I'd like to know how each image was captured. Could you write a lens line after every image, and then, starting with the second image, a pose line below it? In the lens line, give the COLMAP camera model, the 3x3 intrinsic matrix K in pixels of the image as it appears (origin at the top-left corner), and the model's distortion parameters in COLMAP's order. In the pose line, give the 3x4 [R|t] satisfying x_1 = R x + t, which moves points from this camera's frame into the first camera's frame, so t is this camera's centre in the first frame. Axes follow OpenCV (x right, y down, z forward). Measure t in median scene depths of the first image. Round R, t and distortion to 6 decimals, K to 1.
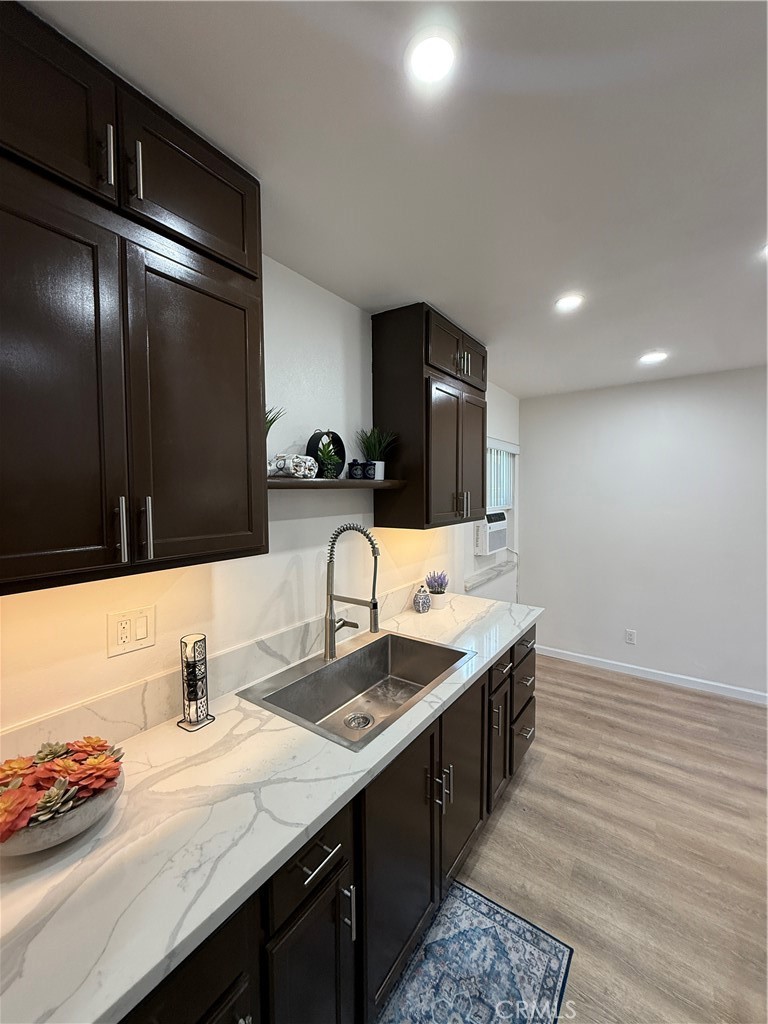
lens RADIAL K [[406.9, 0, 386.9], [0, 406.9, 509.7], [0, 0, 1]] dist [0.001817, 0.000230]
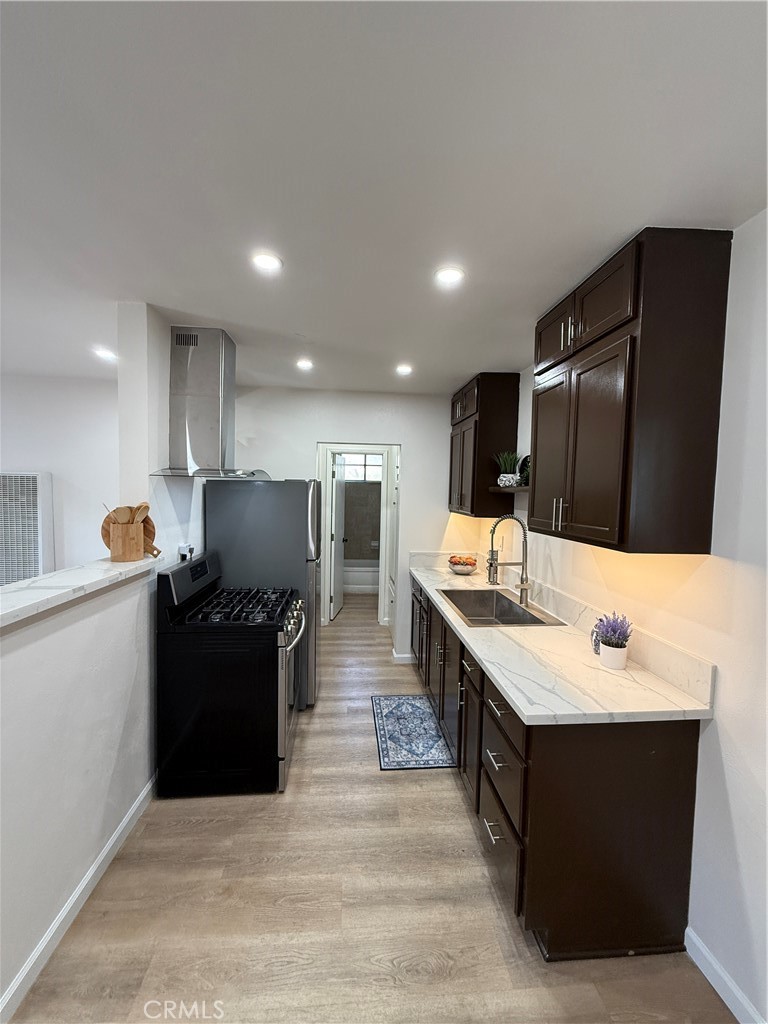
lens RADIAL K [[406.9, 0, 379.0], [0, 406.9, 513.7], [0, 0, 1]] dist [0.001817, 0.000230]
pose [[-0.767126, 0.022962, -0.641086, 1.465015], [-0.050743, 0.994056, 0.096324, -0.107107], [0.639487, 0.106423, -0.761401, 2.100963]]
